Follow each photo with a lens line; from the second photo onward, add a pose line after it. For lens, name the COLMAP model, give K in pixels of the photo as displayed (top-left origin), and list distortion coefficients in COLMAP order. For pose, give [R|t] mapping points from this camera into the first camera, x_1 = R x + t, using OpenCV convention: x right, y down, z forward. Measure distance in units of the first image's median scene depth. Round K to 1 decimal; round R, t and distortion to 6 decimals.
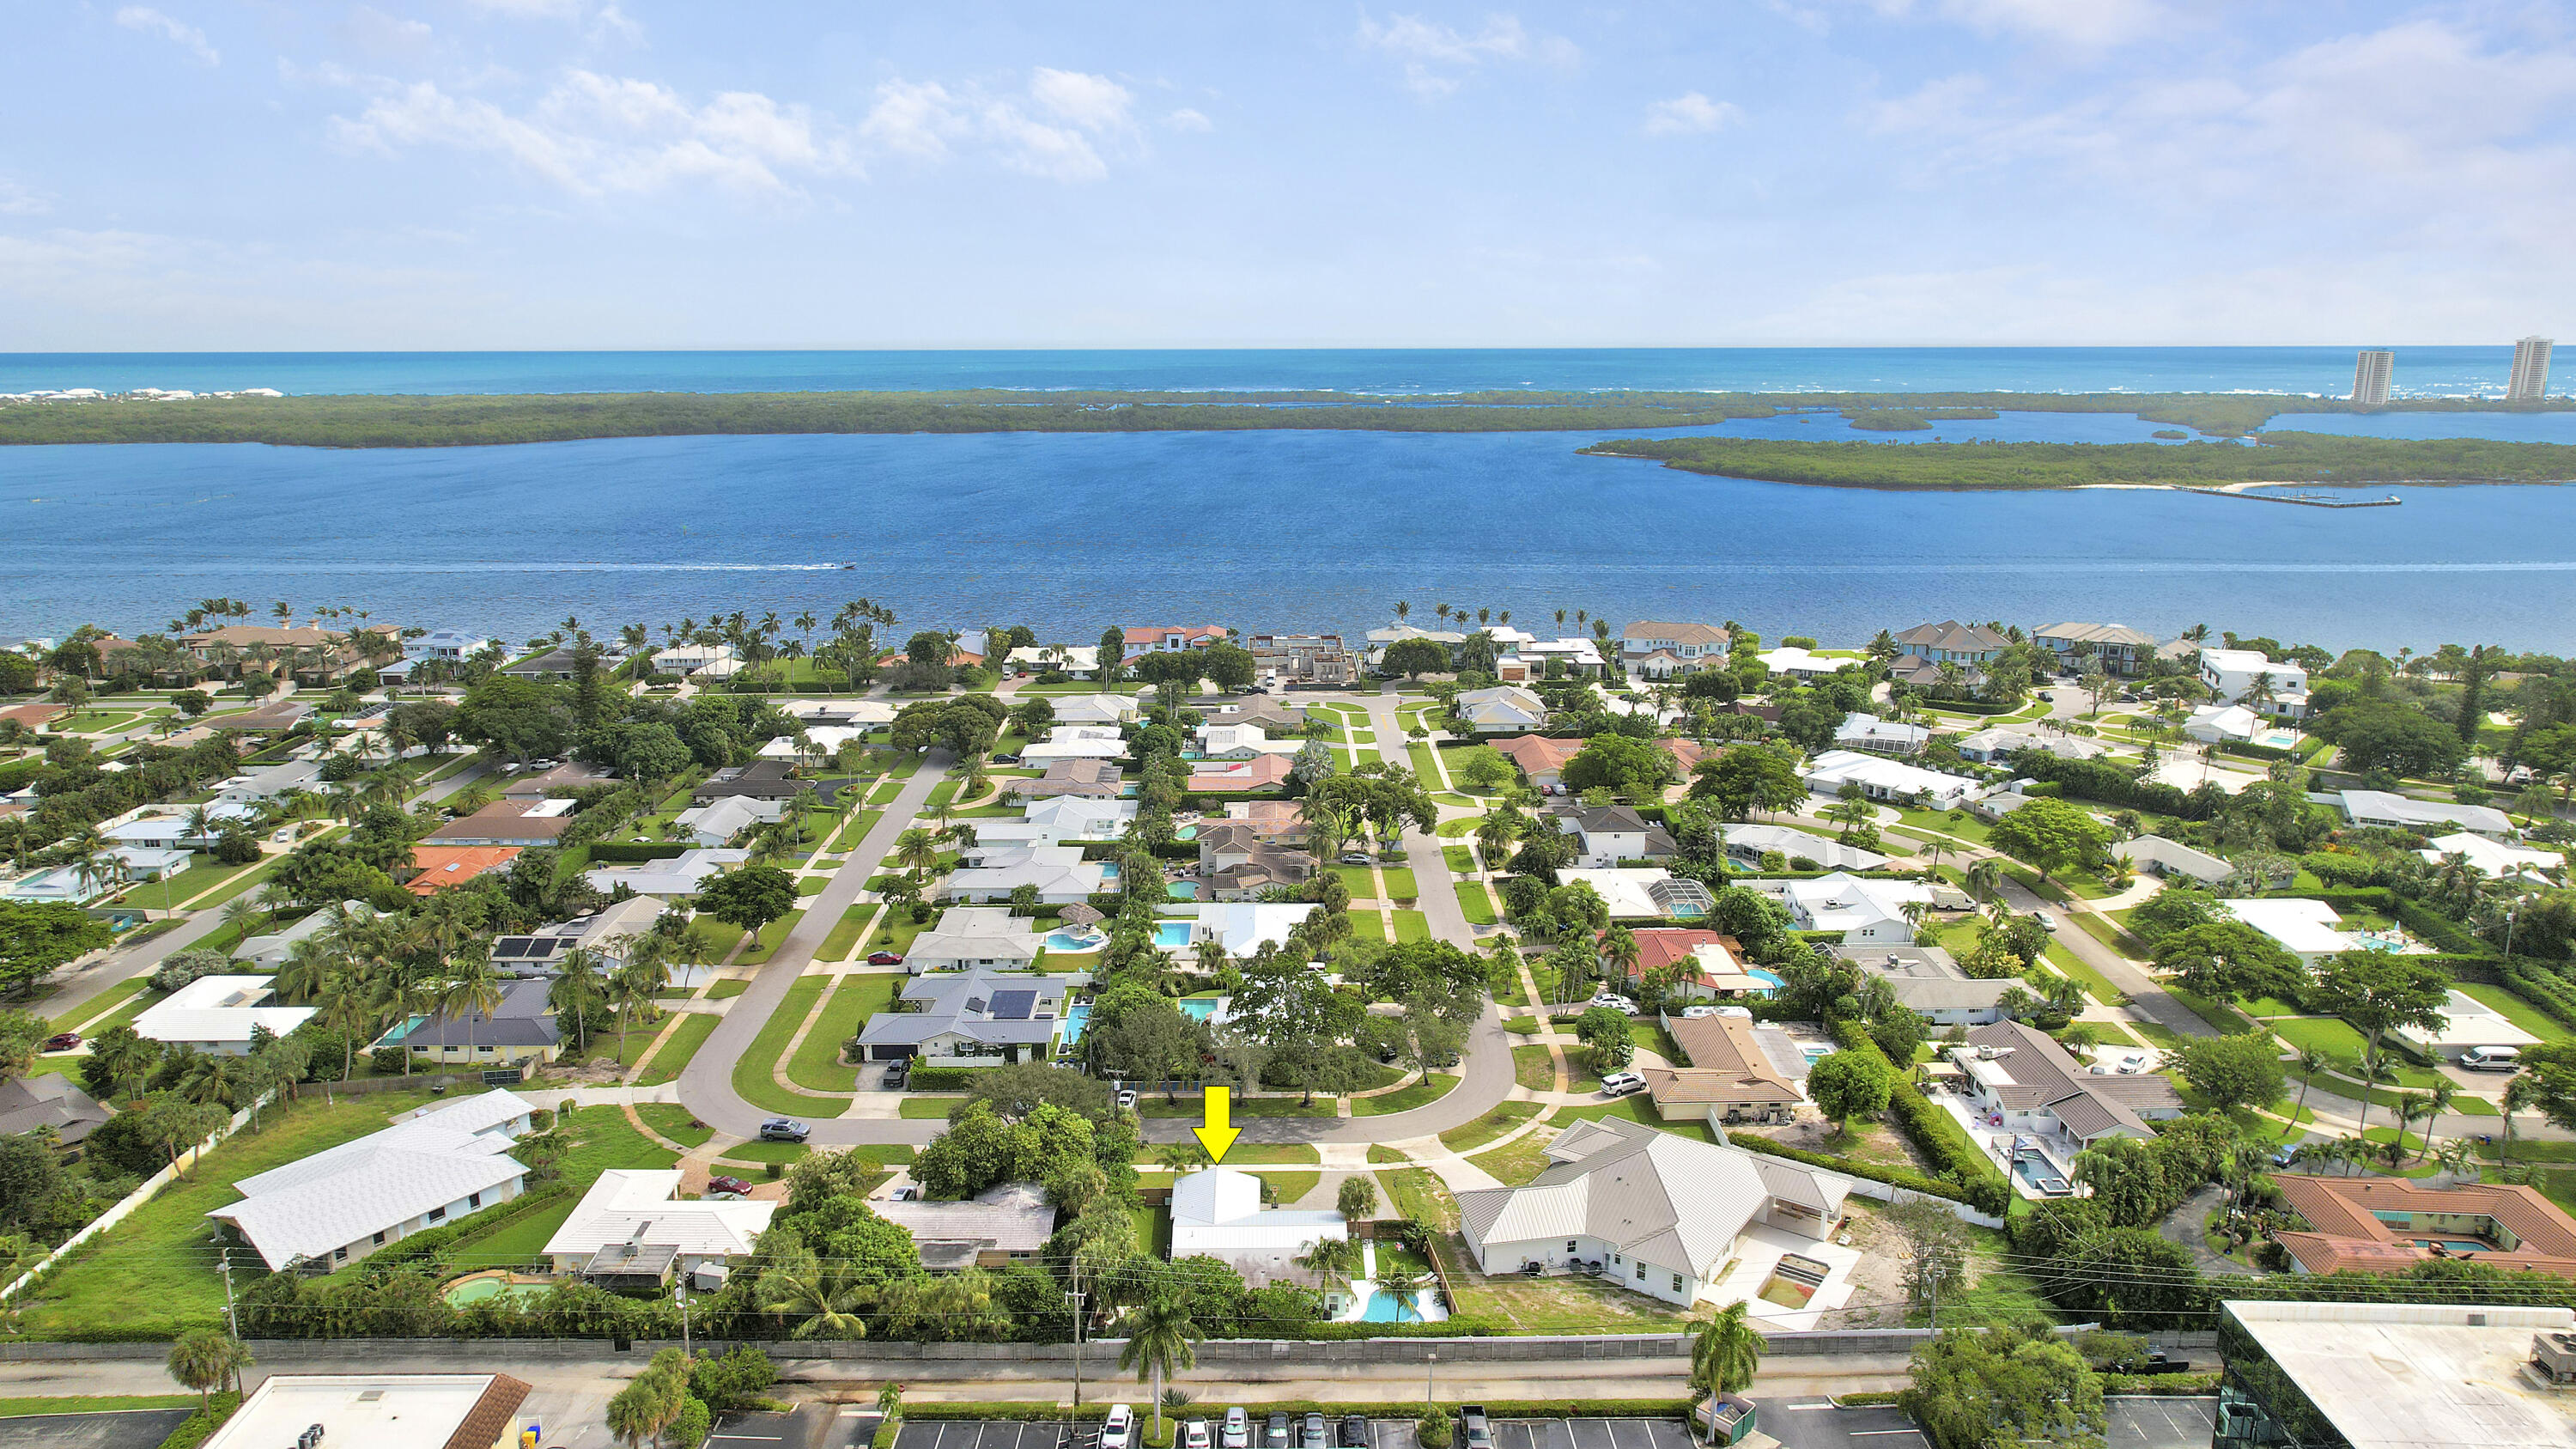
lens RADIAL K [[1681.6, 0, 1265.8], [0, 1681.6, 723.2], [0, 0, 1]] dist [-0.047354, 0.001786]
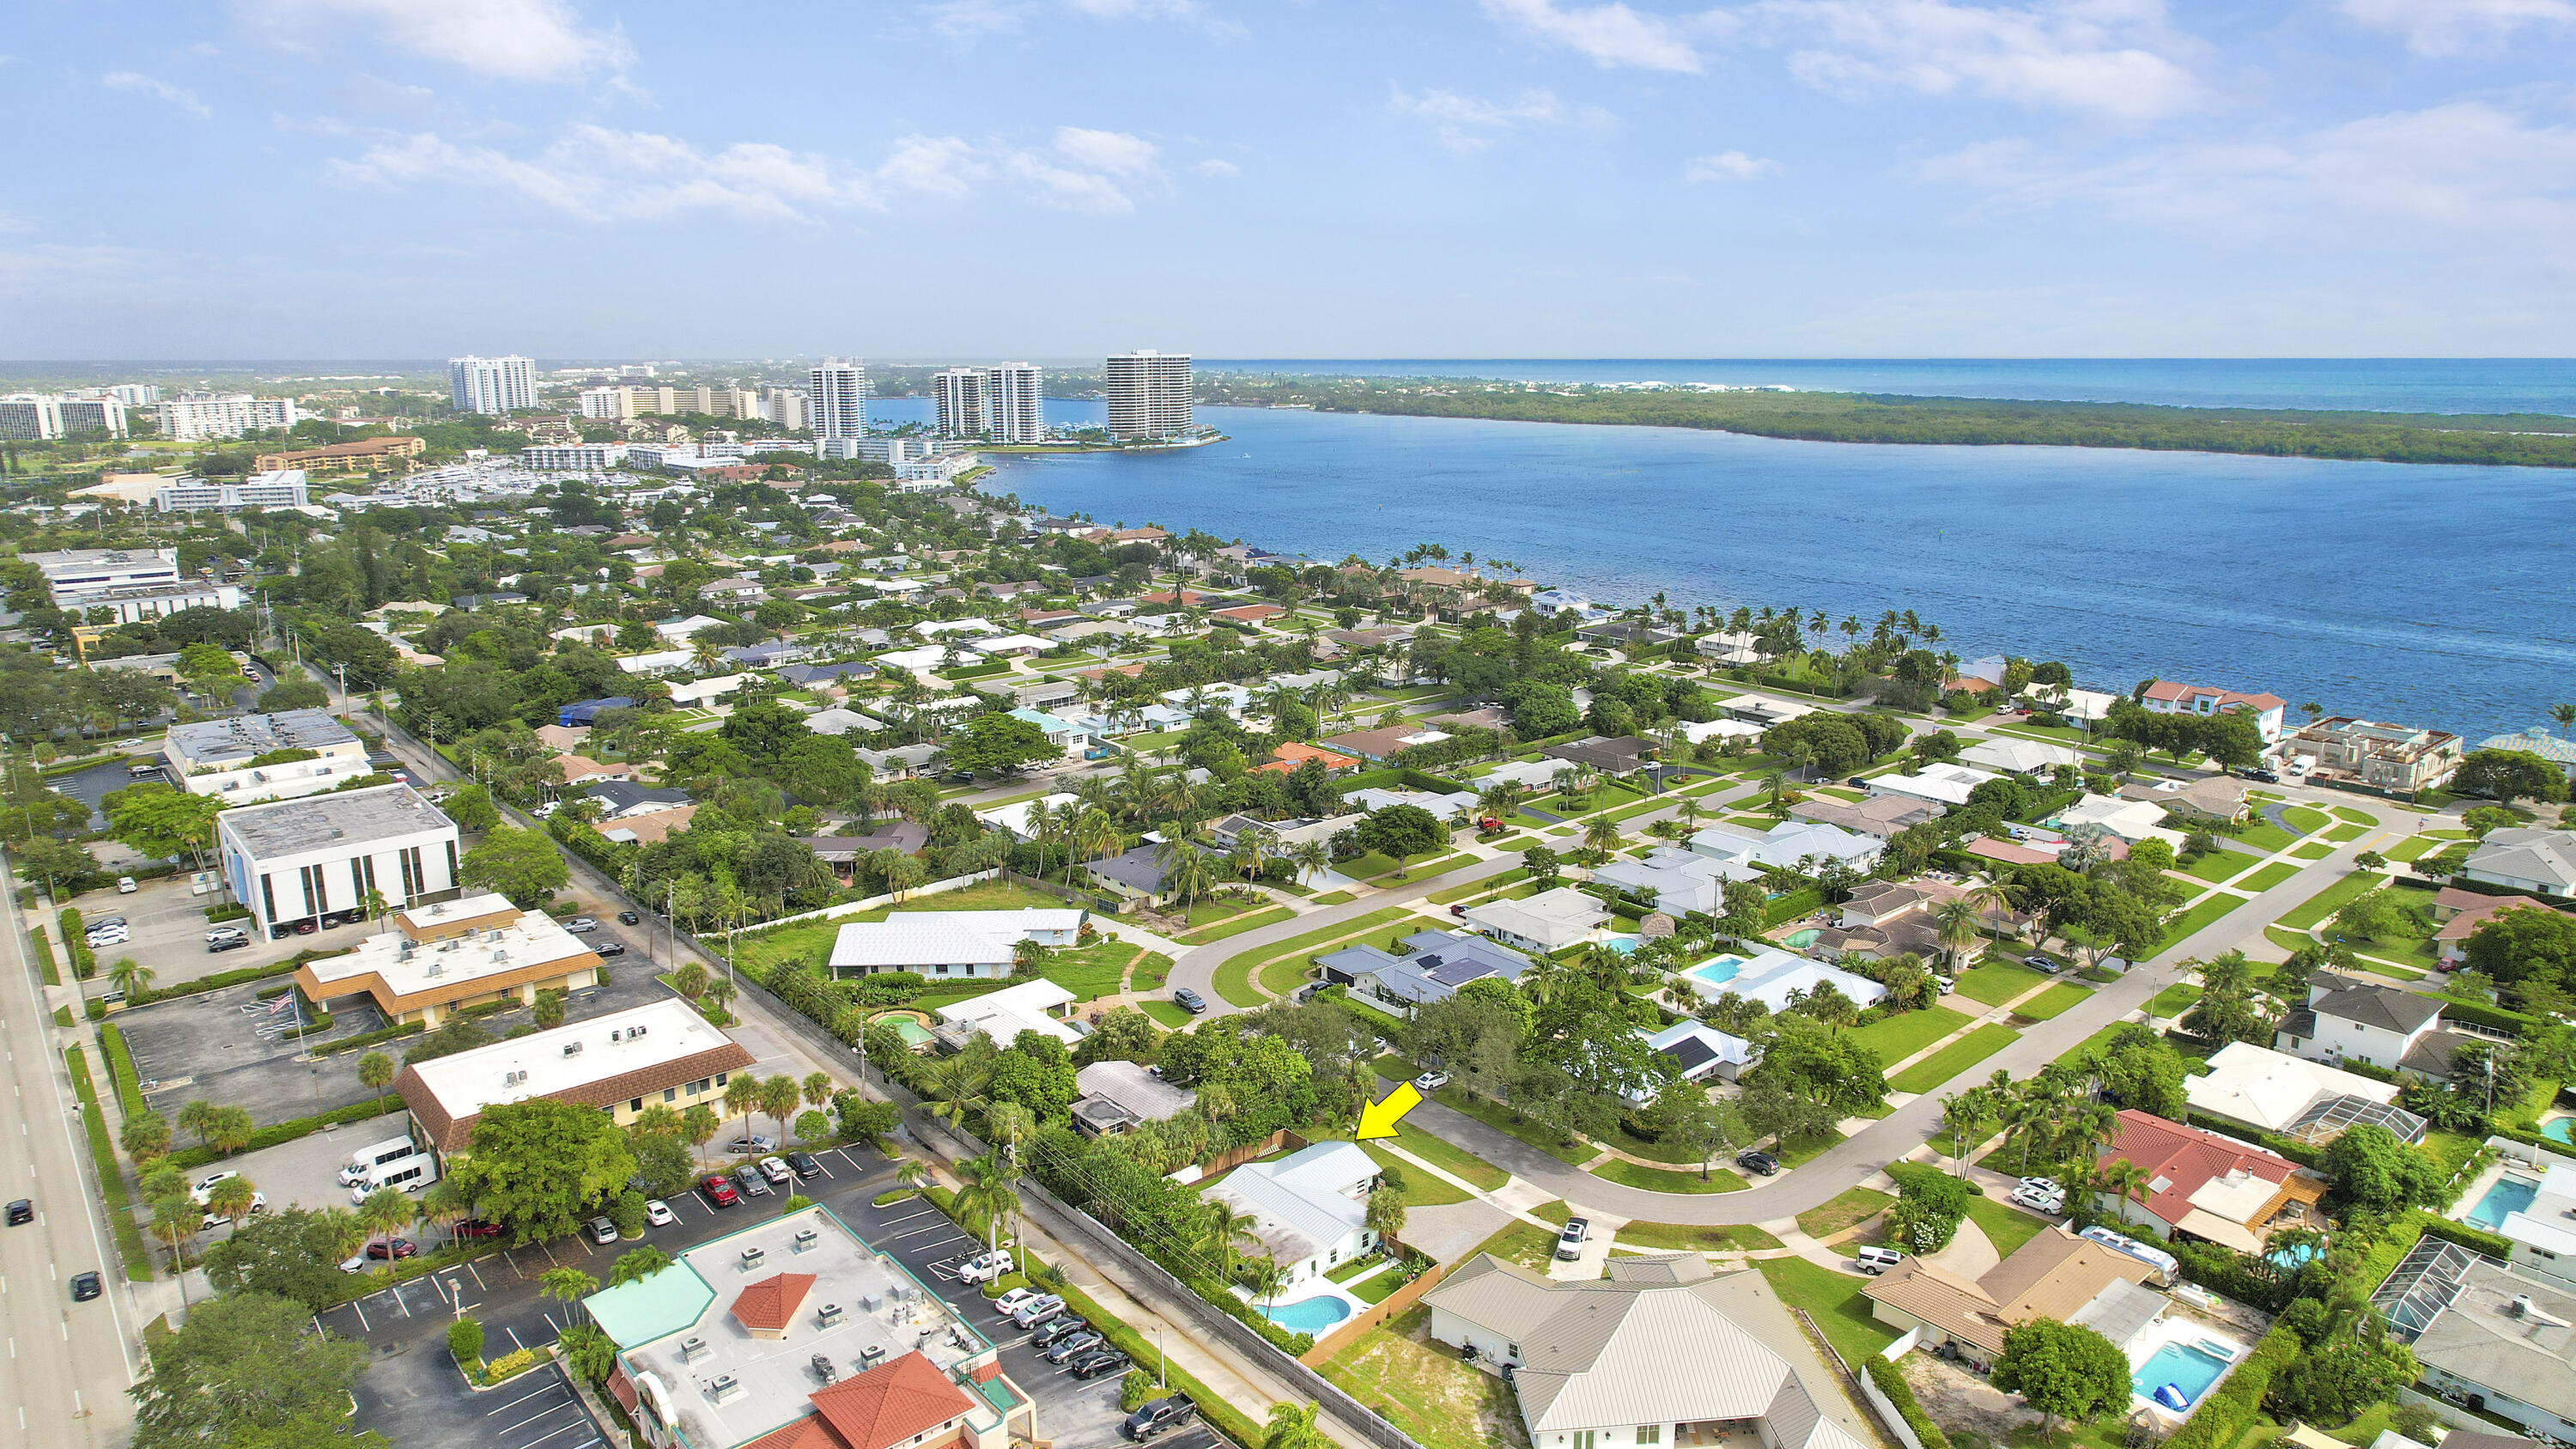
lens RADIAL K [[1642.9, 0, 1287.6], [0, 1642.9, 642.6], [0, 0, 1]] dist [-0.062762, 0.046357]
pose [[0.655914, 0.140021, -0.741735, 0.513693], [-0.174566, 0.984144, 0.031414, -0.049556], [0.734373, 0.108876, 0.669957, 0.209744]]
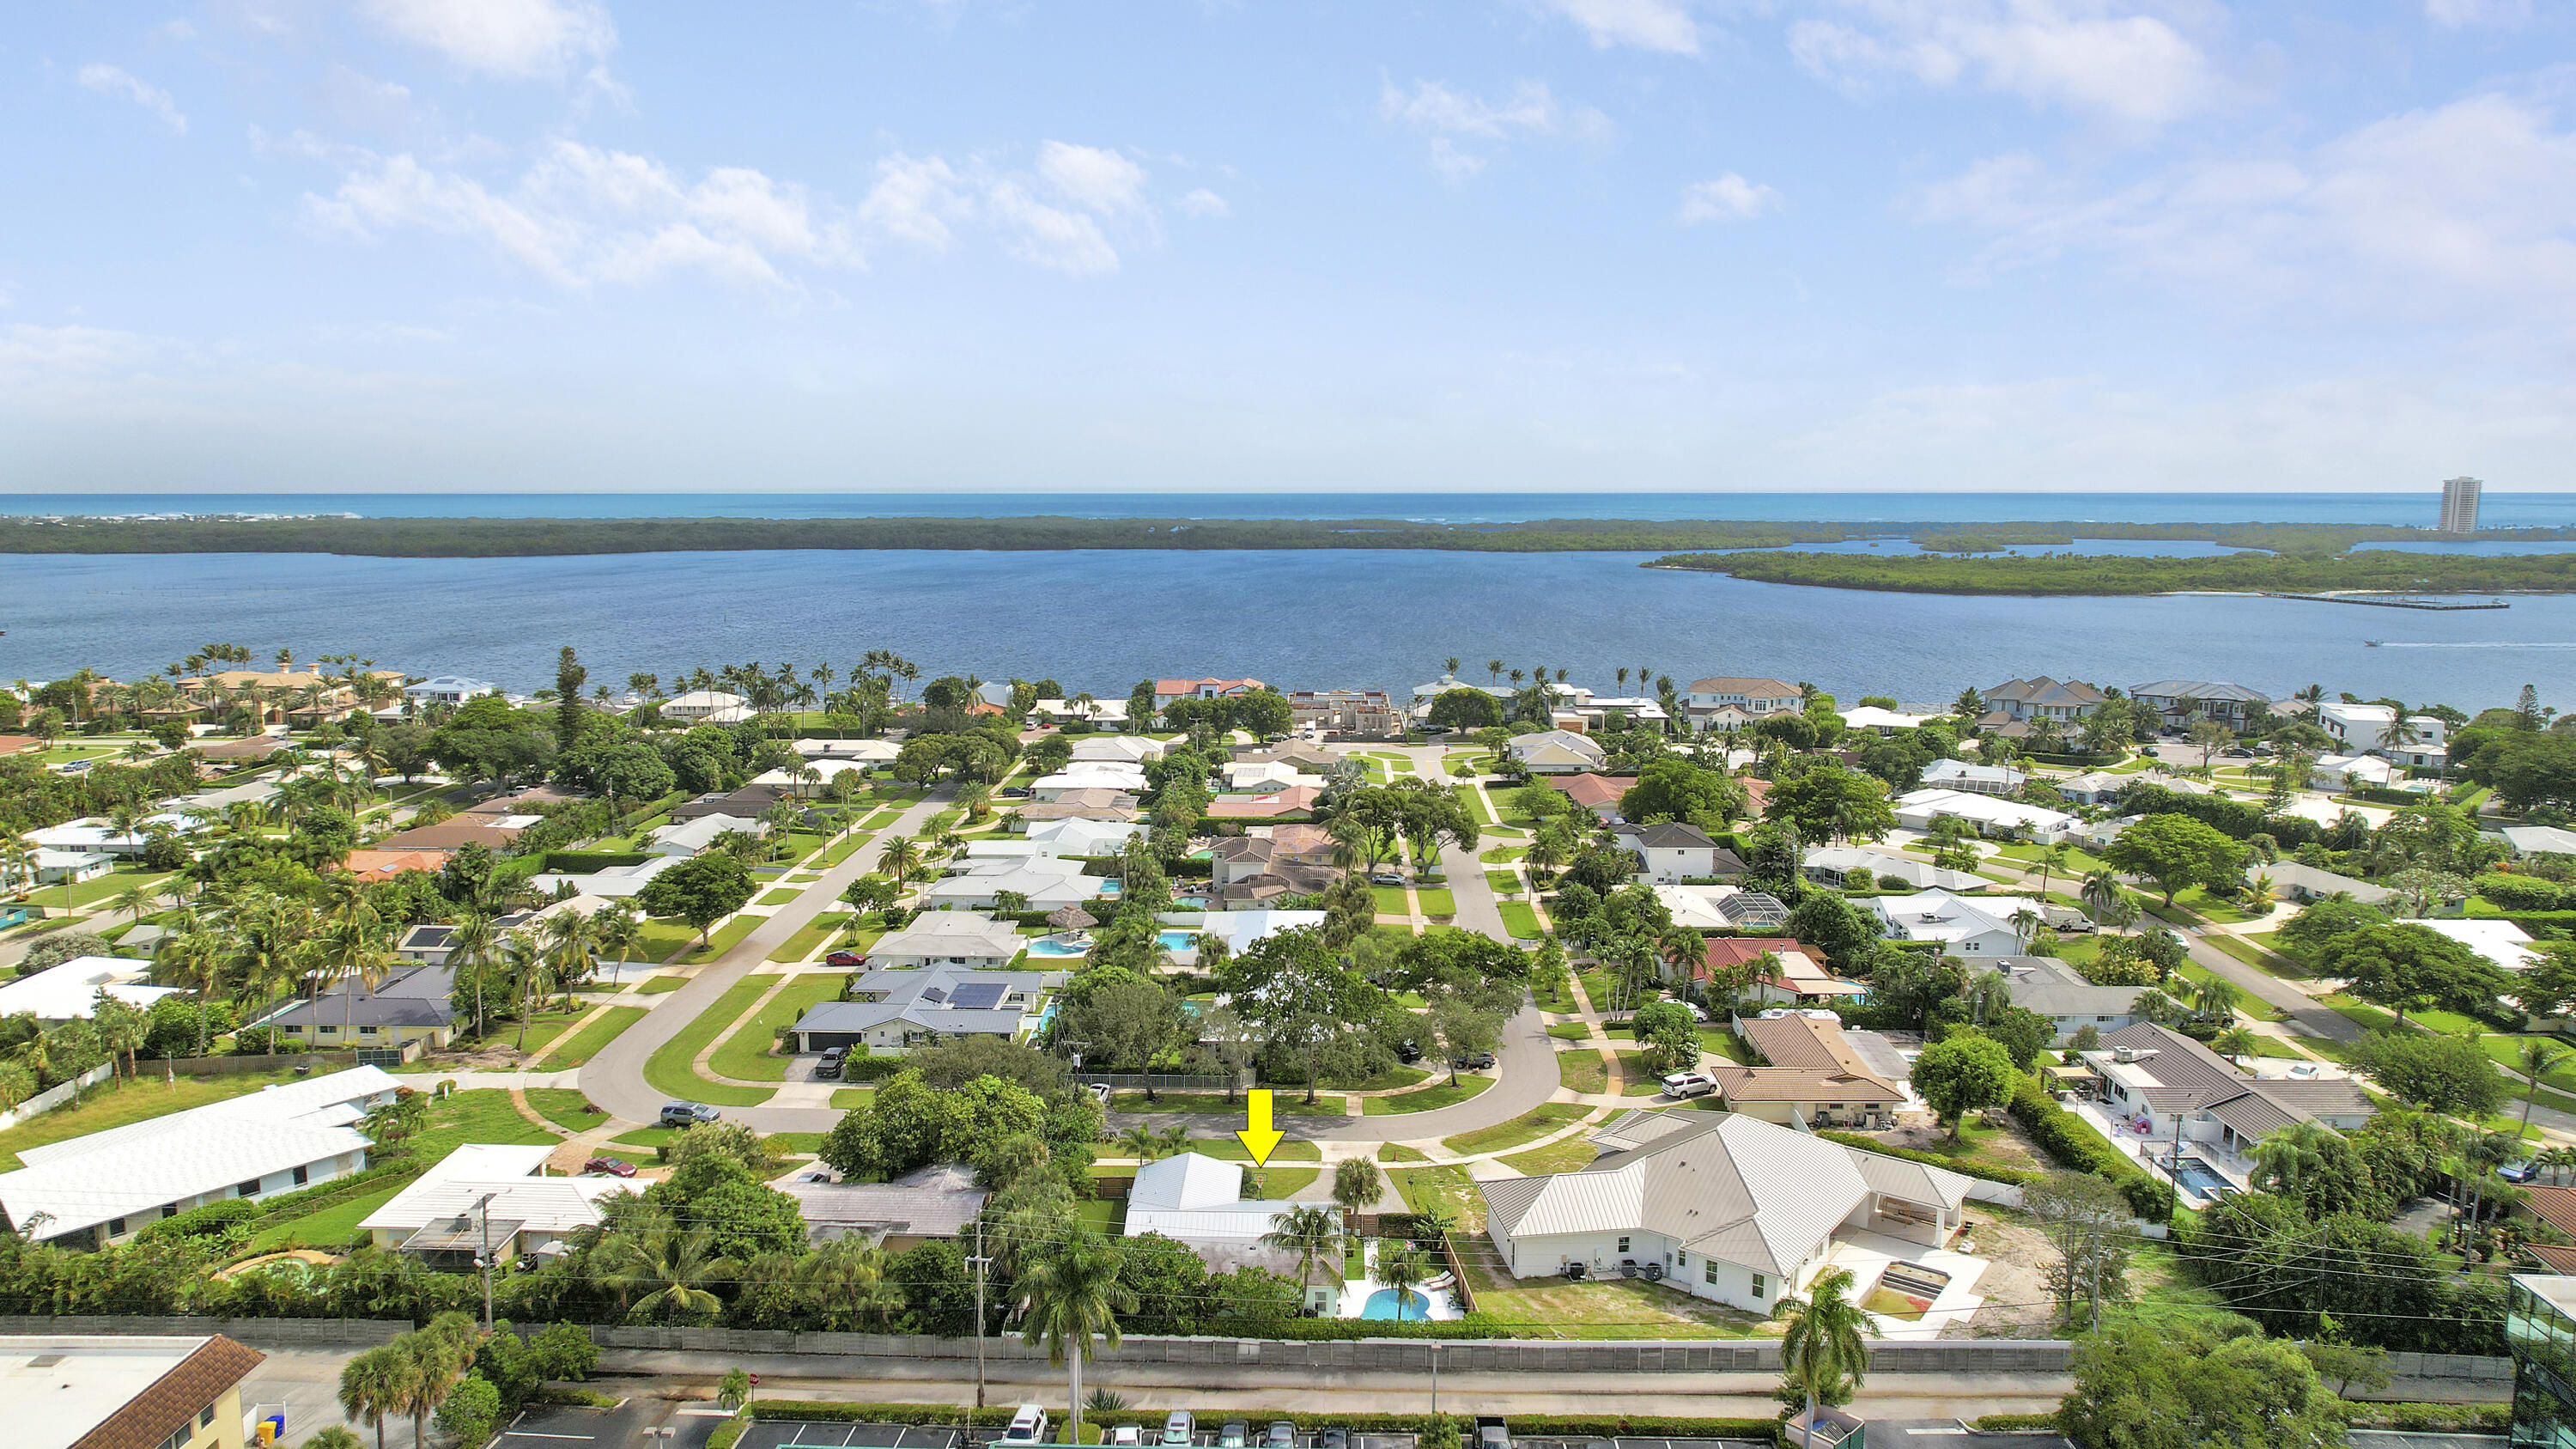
lens RADIAL K [[1687.3, 0, 1281.5], [0, 1687.3, 739.3], [0, 0, 1]] dist [-0.069627, 0.055020]
pose [[0.999518, 0.011348, -0.028896, 0.029330], [-0.013489, 0.997094, -0.074980, 0.098983], [0.027961, 0.075334, 0.996766, 0.132609]]
